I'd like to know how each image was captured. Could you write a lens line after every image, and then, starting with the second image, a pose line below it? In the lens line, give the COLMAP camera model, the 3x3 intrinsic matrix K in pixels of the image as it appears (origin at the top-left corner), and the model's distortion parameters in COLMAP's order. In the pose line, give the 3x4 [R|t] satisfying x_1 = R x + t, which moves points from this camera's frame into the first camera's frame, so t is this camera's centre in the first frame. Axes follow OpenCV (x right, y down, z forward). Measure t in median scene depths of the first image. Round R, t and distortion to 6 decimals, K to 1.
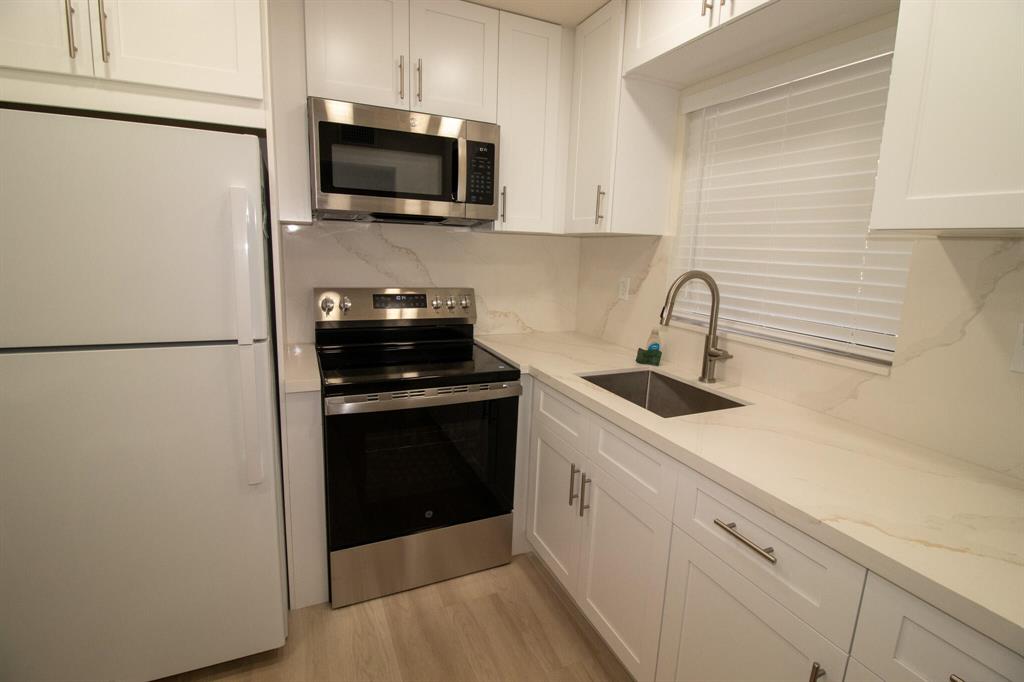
lens RADIAL K [[472.5, 0, 512.0], [0, 472.5, 333.4], [0, 0, 1]] dist [0.000753, -0.013342]
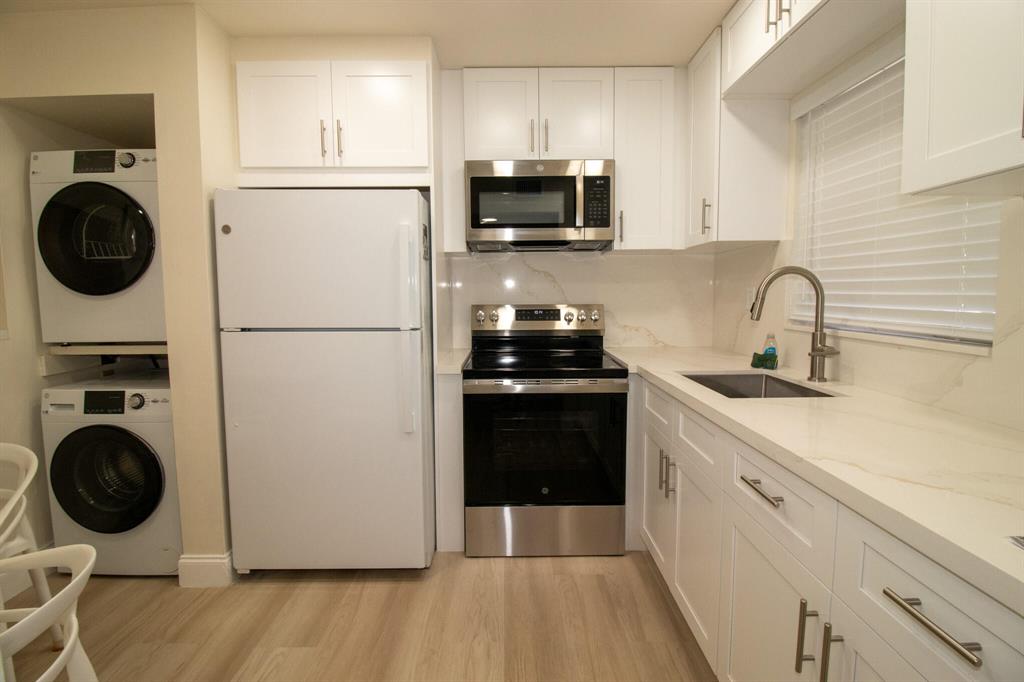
lens RADIAL K [[472.5, 0, 512.0], [0, 472.5, 333.4], [0, 0, 1]] dist [0.000753, -0.013342]
pose [[0.912256, -0.008260, -0.409537, 0.227683], [-0.033744, 0.994883, -0.095233, 0.110816], [0.408228, 0.100696, 0.907309, -0.125187]]
